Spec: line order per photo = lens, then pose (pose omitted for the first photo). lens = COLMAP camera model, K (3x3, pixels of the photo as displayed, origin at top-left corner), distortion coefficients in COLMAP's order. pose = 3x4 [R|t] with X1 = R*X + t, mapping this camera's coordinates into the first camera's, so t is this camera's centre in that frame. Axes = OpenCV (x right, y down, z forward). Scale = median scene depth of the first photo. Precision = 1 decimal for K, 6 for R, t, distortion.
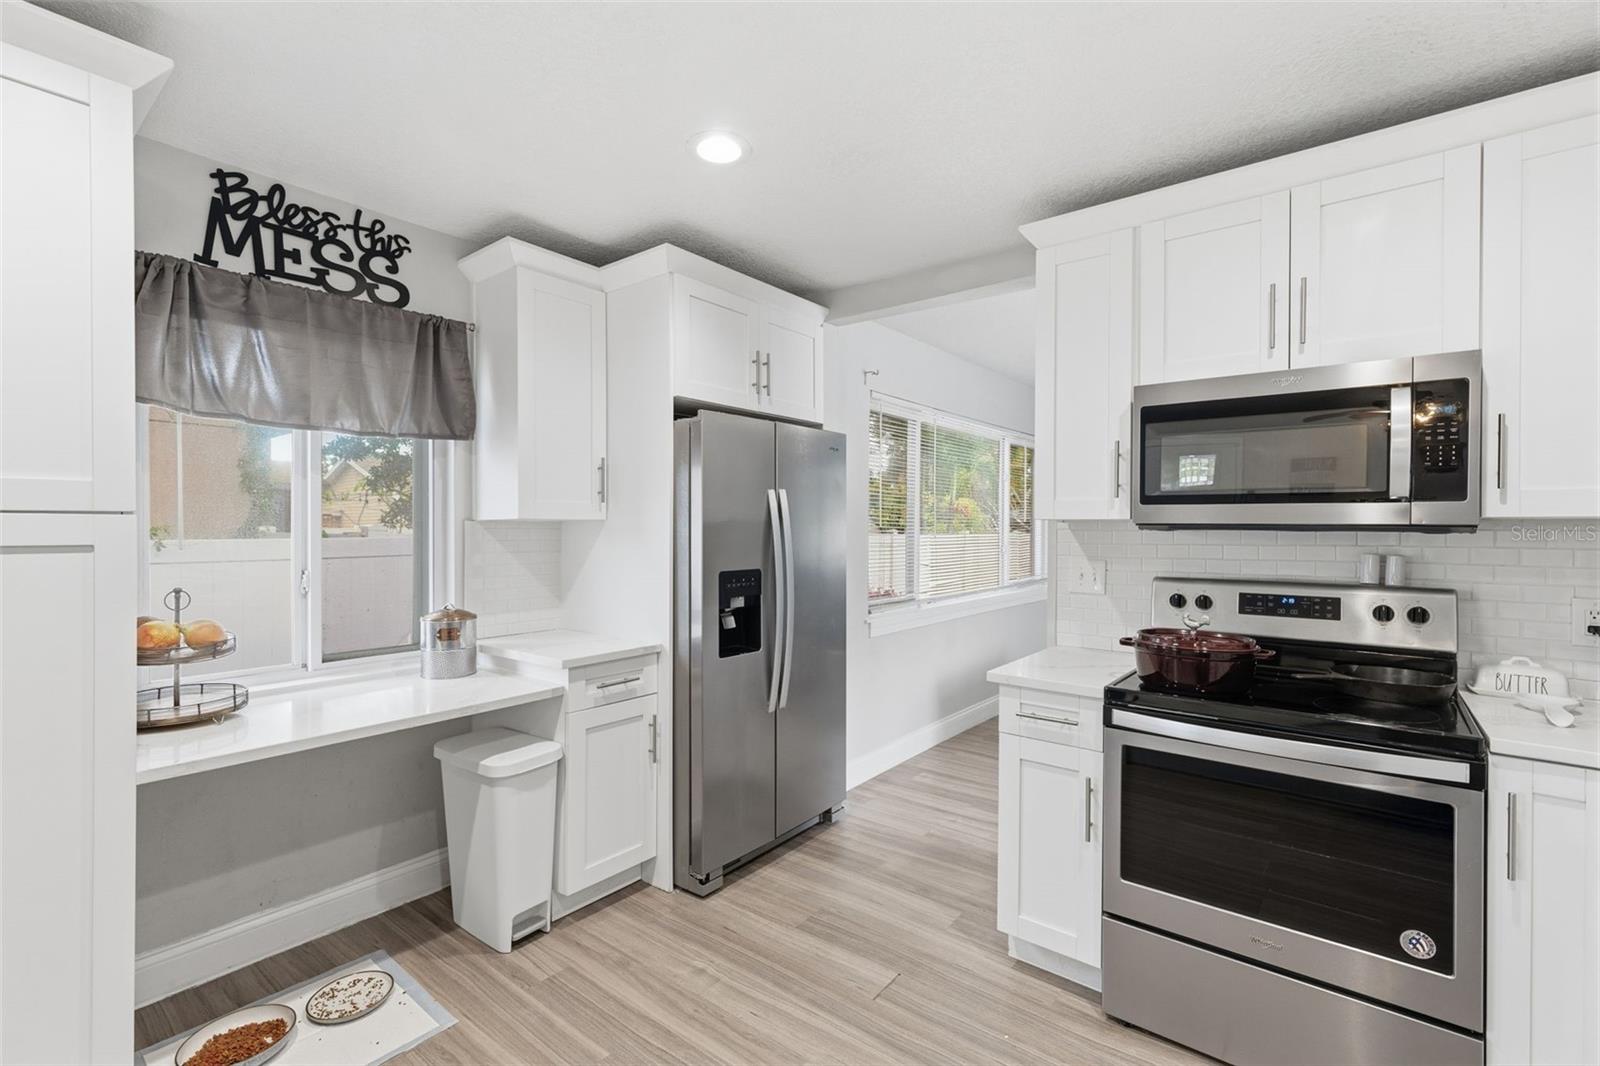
lens RADIAL K [[714.7, 0, 803.2], [0, 714.7, 532.3], [0, 0, 1]] dist [0.003513, -0.000617]
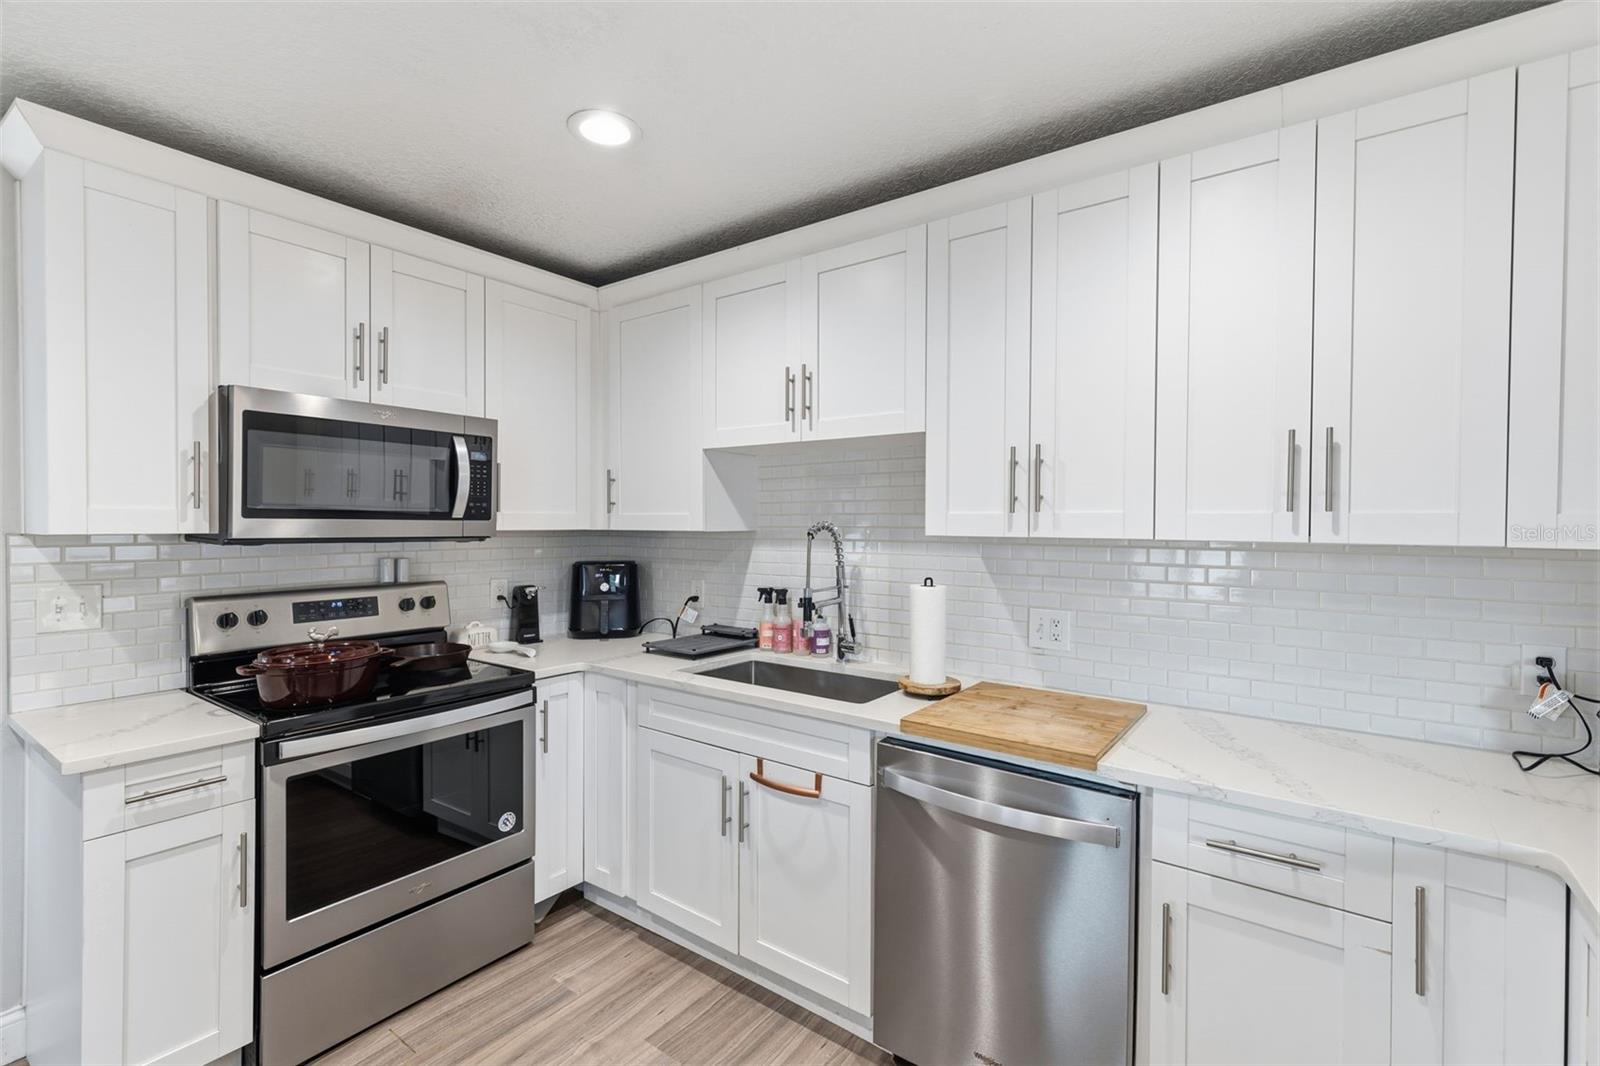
lens RADIAL K [[714.7, 0, 803.2], [0, 714.7, 532.3], [0, 0, 1]] dist [0.003513, -0.000617]
pose [[-0.041850, -0.021192, 0.998899, -0.471346], [0.001081, 0.999773, 0.021256, -0.040230], [-0.999123, 0.001970, -0.041818, 0.335602]]
